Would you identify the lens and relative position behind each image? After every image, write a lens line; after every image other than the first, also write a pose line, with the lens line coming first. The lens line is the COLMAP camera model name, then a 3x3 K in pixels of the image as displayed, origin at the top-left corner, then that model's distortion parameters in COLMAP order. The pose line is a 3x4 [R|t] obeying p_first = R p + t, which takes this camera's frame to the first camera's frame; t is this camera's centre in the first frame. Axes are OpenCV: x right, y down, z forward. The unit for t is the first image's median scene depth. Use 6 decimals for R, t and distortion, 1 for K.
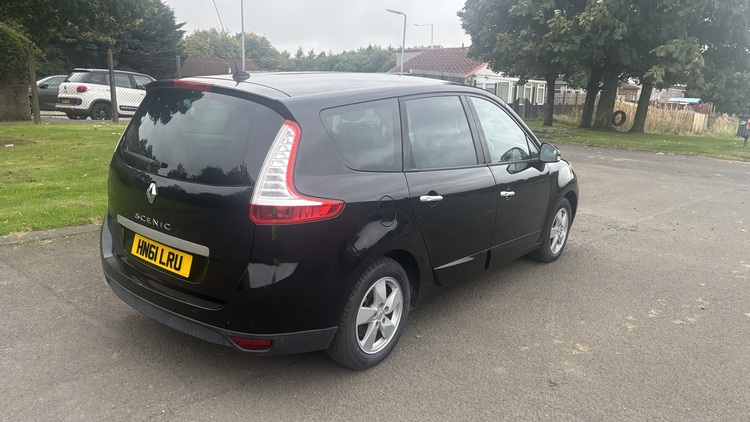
lens RADIAL K [[561.8, 0, 378.1], [0, 561.8, 217.1], [0, 0, 1]] dist [0.028180, 0.004825]
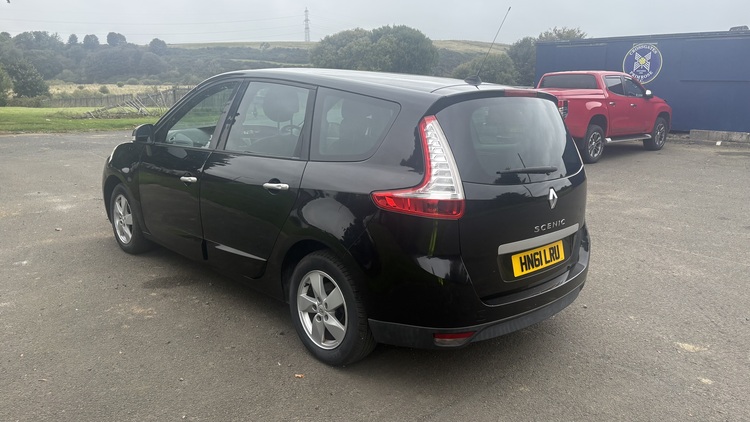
lens RADIAL K [[567.4, 0, 382.8], [0, 567.4, 225.3], [0, 0, 1]] dist [0.051627, -0.050001]
pose [[0.141860, -0.287052, 0.947352, -0.101344], [0.218714, 0.942468, 0.252821, -0.023009], [-0.965422, 0.171334, 0.196481, 0.076634]]
